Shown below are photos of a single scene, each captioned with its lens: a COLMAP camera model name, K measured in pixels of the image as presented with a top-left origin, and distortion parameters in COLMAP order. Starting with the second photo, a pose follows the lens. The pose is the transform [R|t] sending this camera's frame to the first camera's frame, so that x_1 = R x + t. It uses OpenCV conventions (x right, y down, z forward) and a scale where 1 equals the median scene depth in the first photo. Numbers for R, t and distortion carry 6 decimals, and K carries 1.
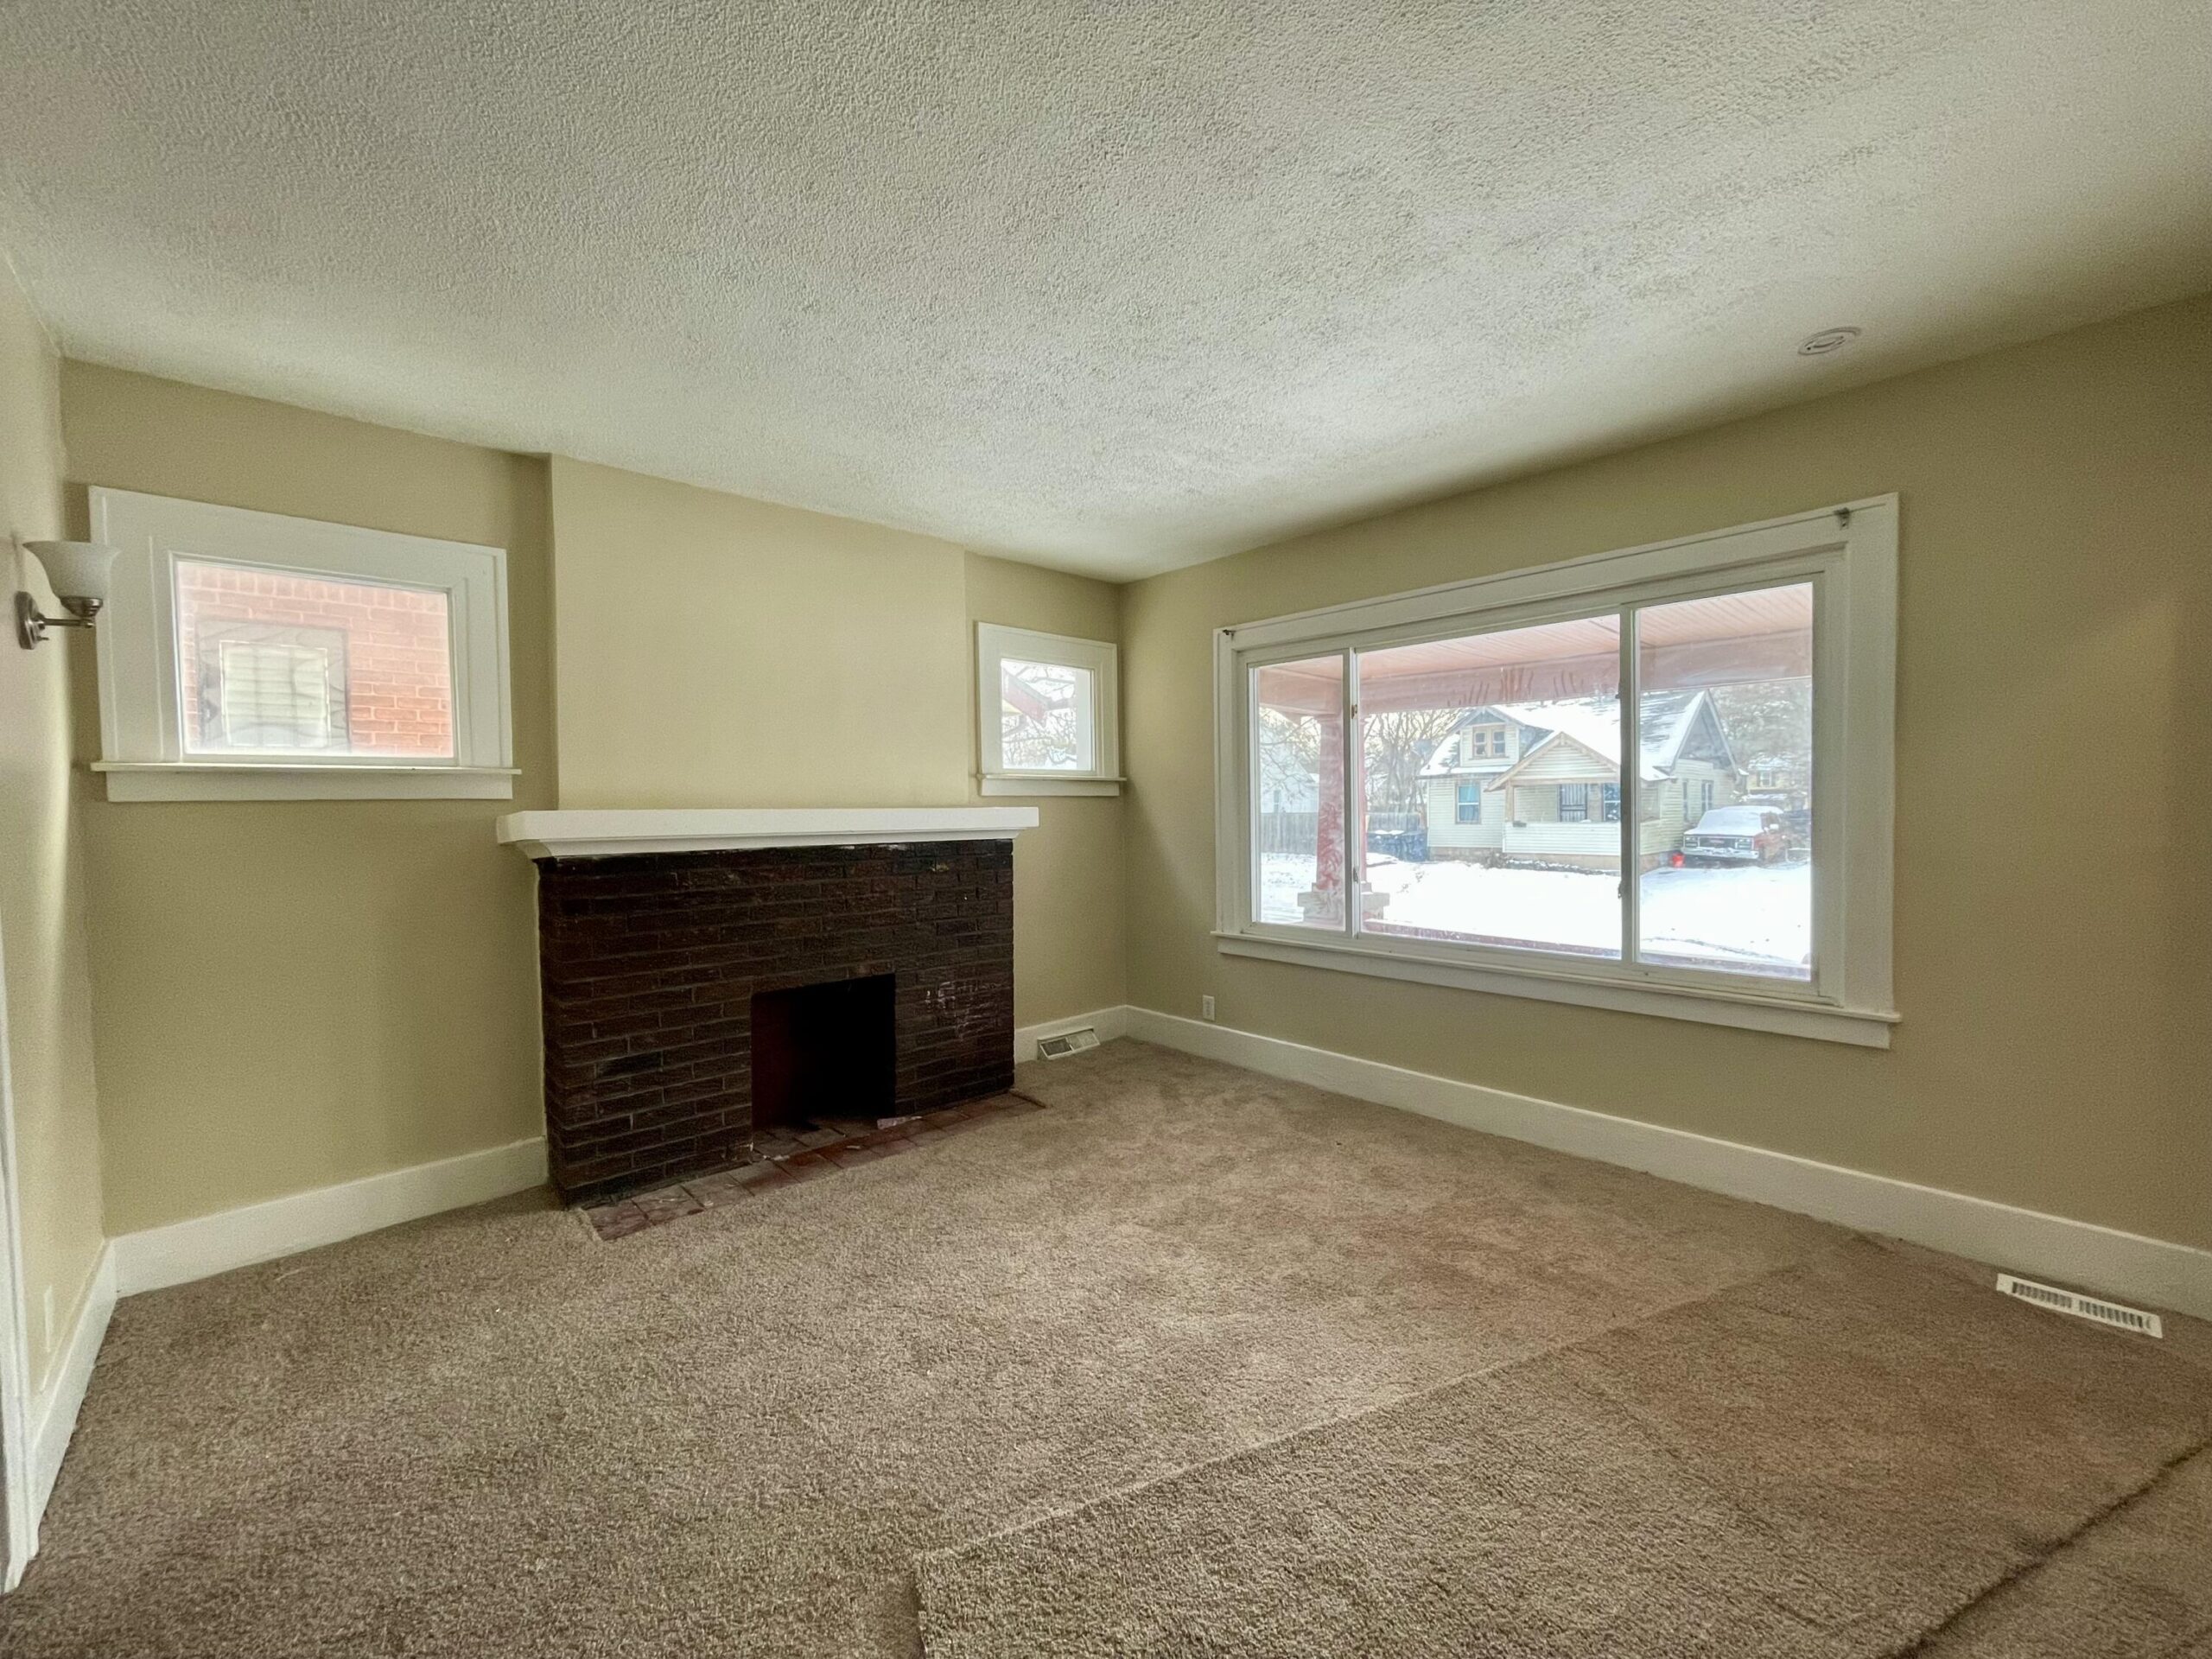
lens RADIAL K [[889.3, 0, 1114.1], [0, 889.3, 831.3], [0, 0, 1]] dist [-0.002393, 0.000952]
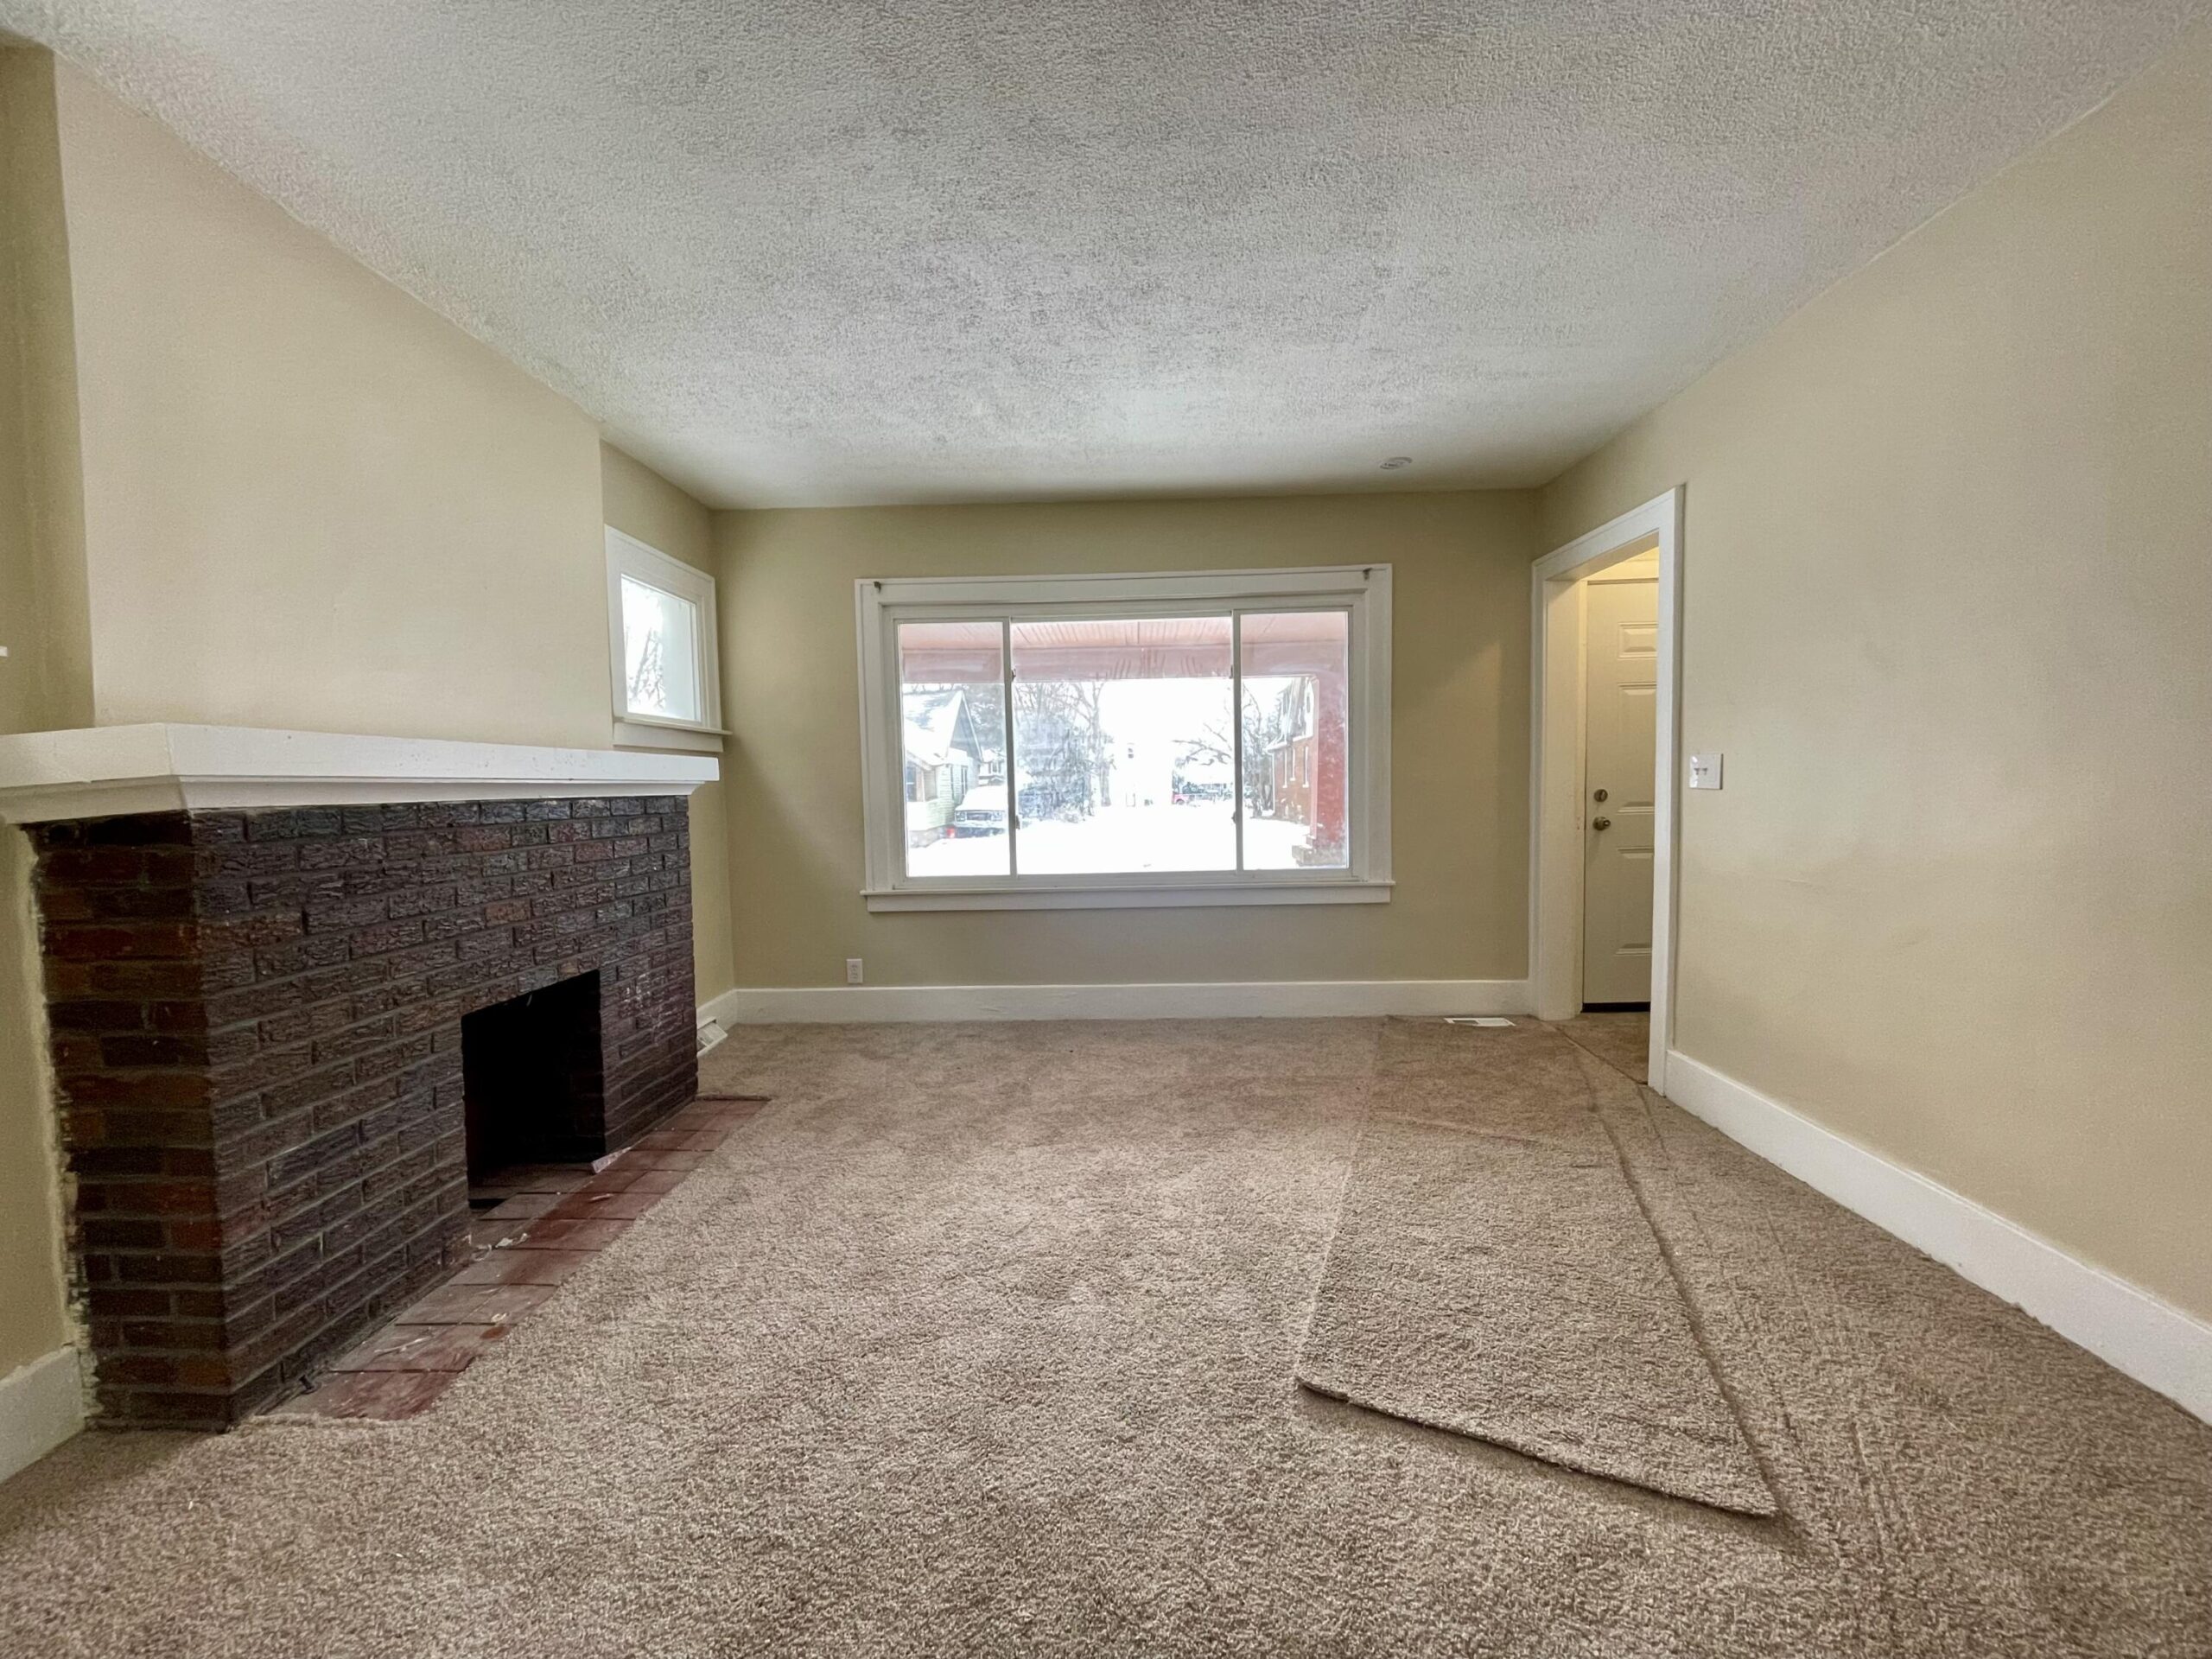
lens RADIAL K [[889.3, 0, 1097.6], [0, 889.3, 831.3], [0, 0, 1]] dist [-0.002393, 0.000952]
pose [[0.704855, -0.043259, 0.708031, -0.479463], [0.033670, 0.999054, 0.027522, 0.035179], [-0.708552, 0.004440, 0.705645, 0.155386]]
